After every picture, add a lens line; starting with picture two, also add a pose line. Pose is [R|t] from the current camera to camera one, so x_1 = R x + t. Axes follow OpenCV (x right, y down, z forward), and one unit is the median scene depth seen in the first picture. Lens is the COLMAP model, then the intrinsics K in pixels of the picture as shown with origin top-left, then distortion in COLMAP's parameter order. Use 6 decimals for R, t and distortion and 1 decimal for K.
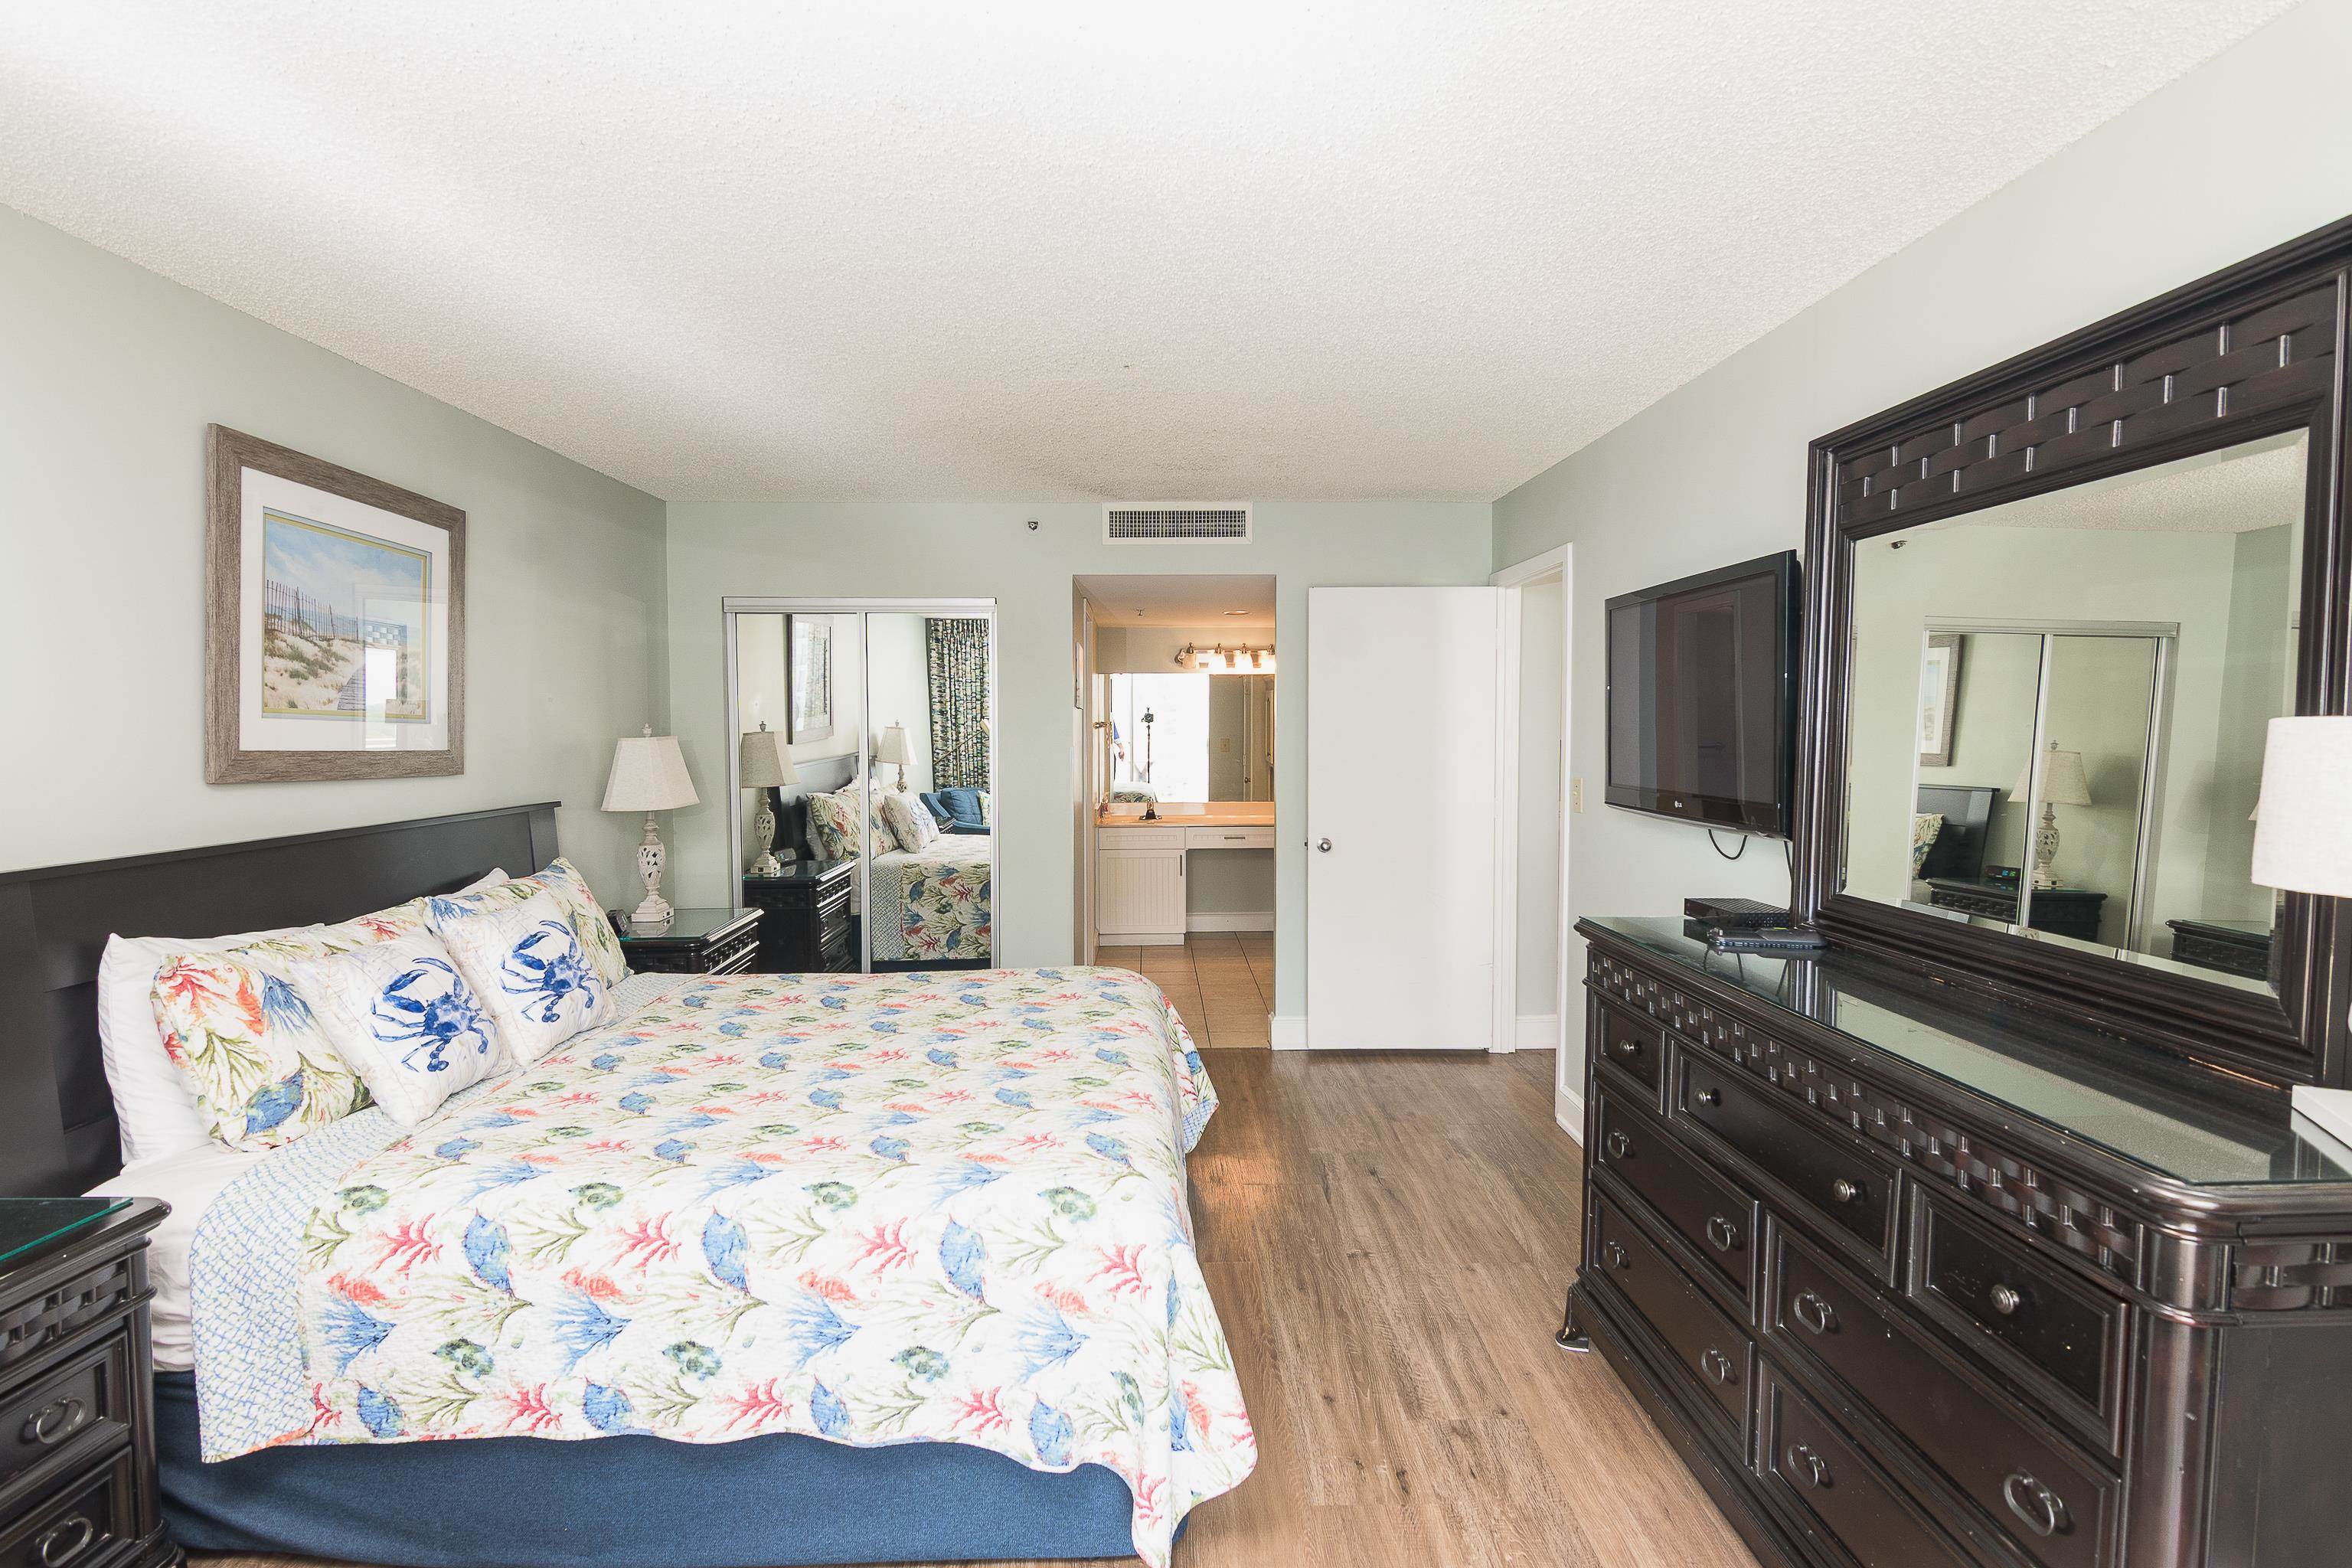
lens RADIAL K [[1123.7, 0, 1176.8], [0, 1123.7, 780.5], [0, 0, 1]] dist [-0.018531, -0.000125]
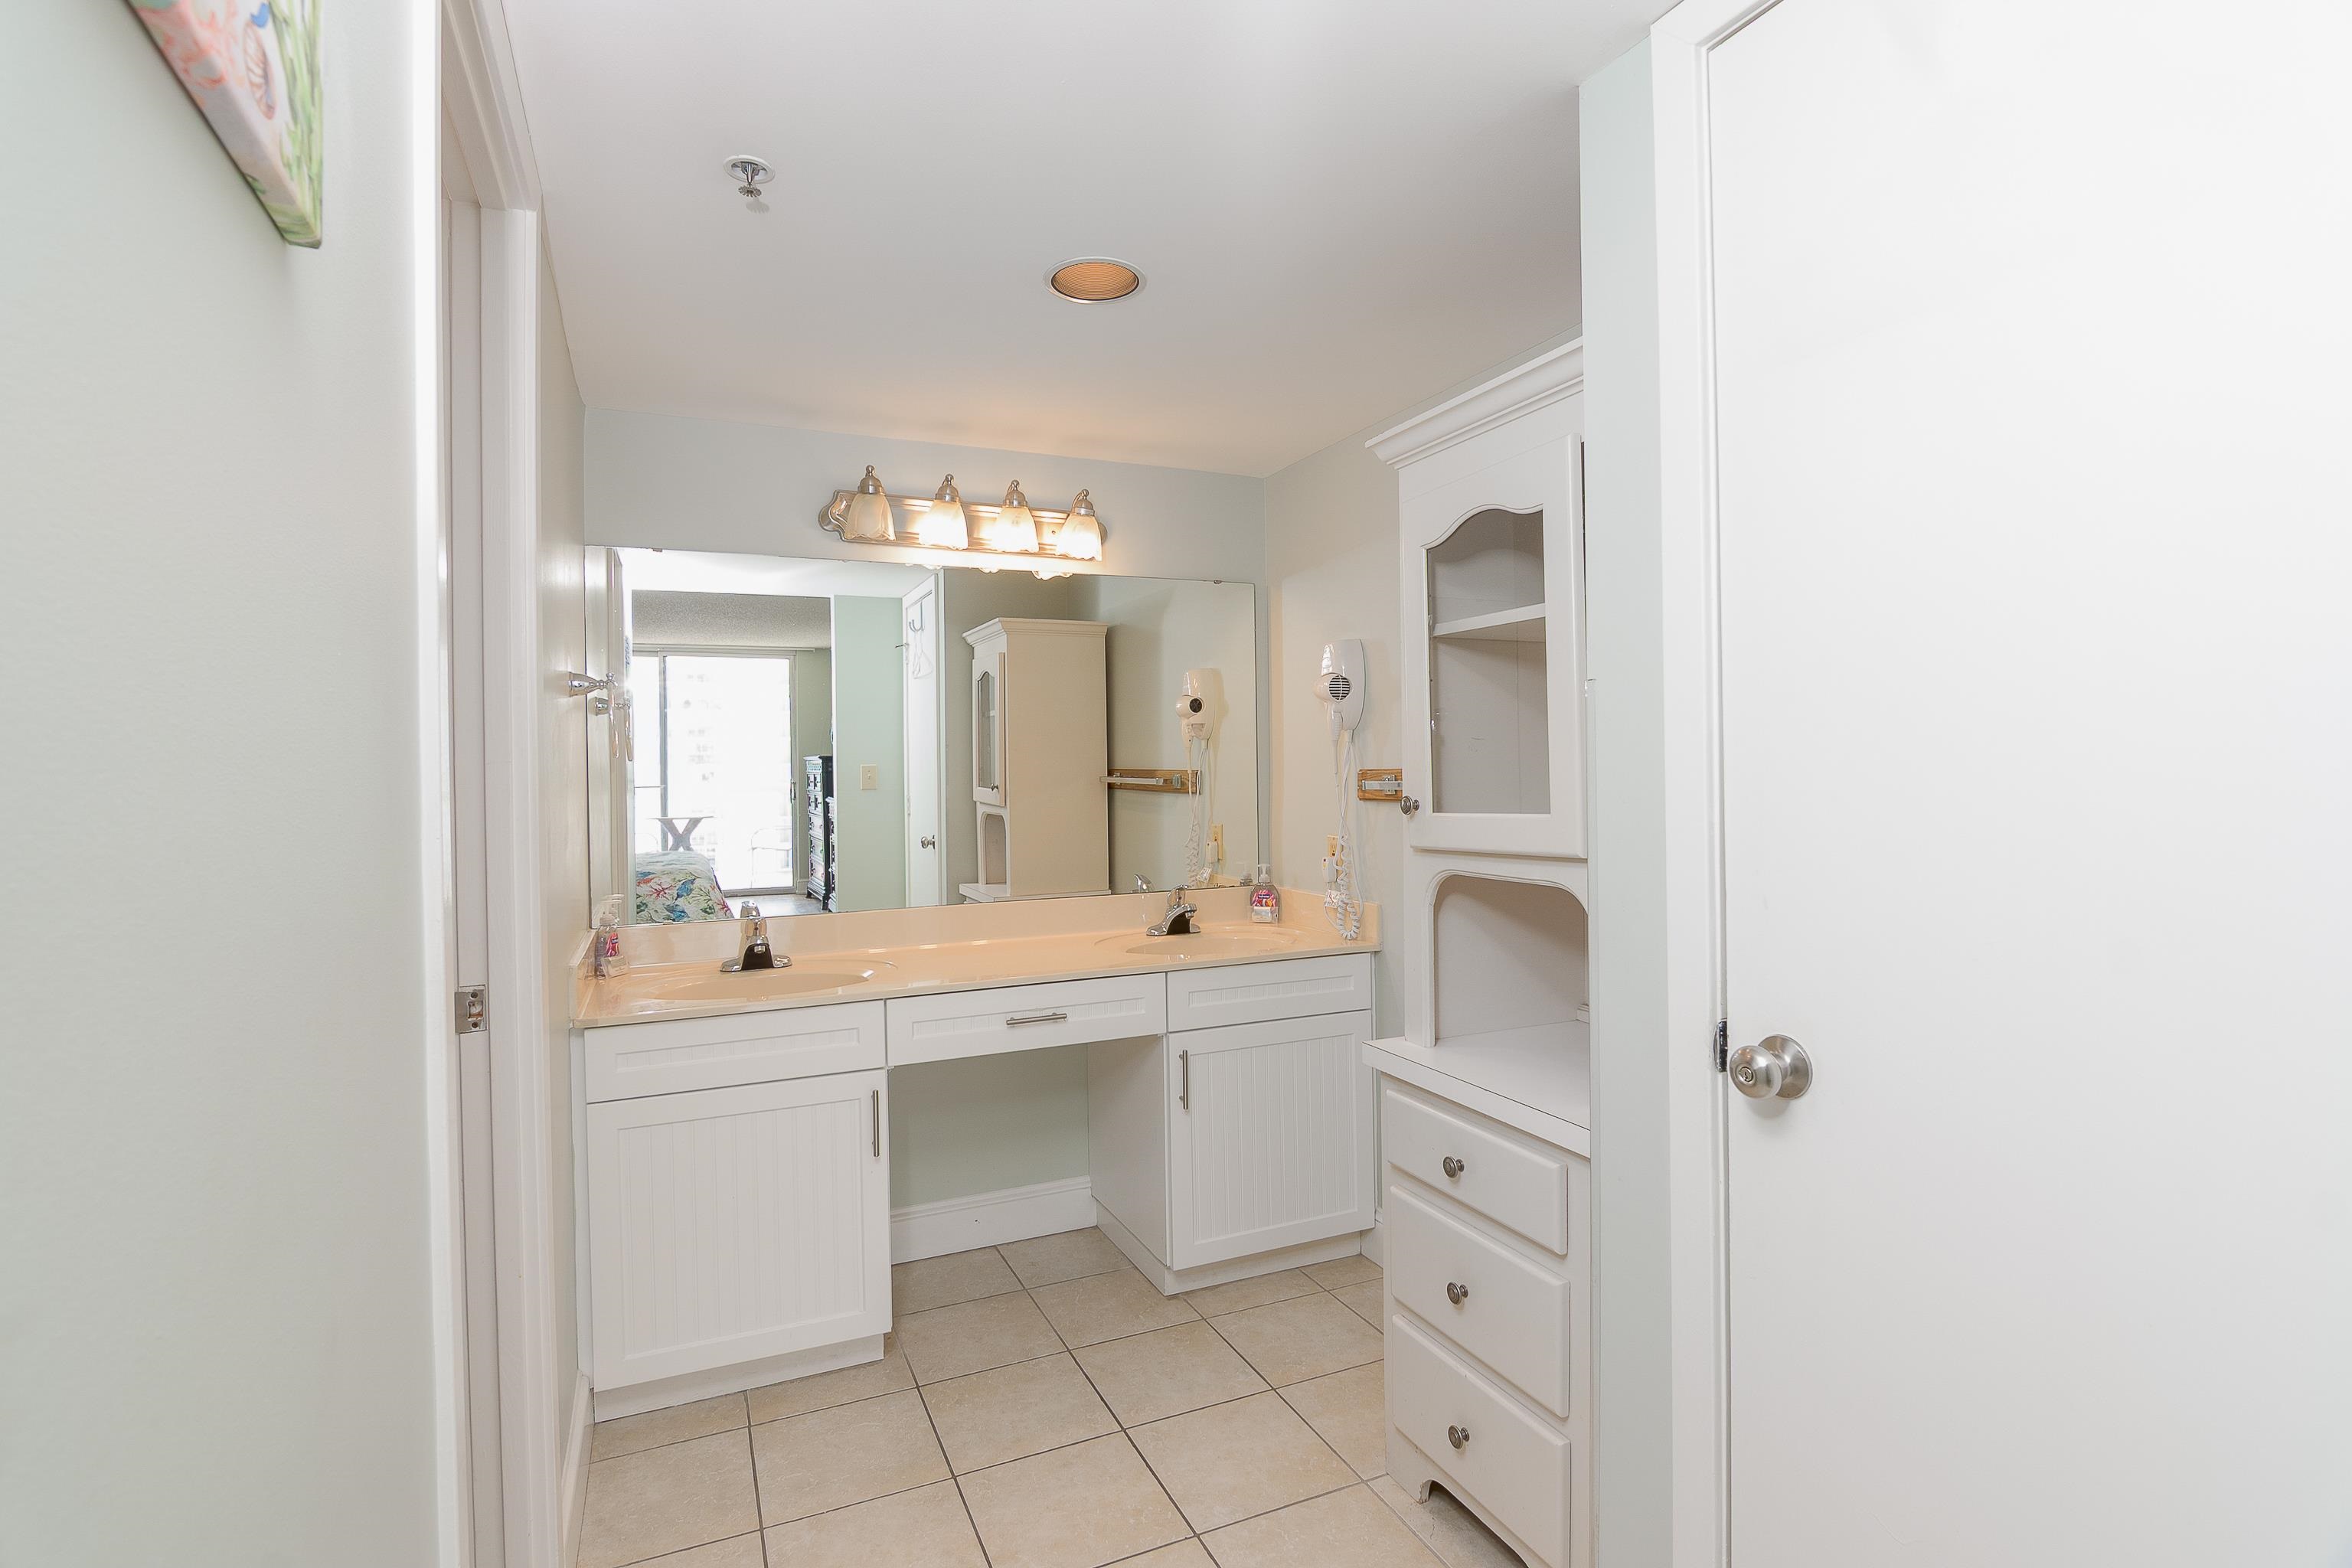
lens RADIAL K [[1123.7, 0, 1180.7], [0, 1123.7, 776.1], [0, 0, 1]] dist [-0.018531, -0.000125]
pose [[0.919986, -0.016468, 0.391606, -0.037864], [0.031770, 0.998963, -0.032626, -0.009818], [-0.390662, 0.042456, 0.919554, 0.634895]]
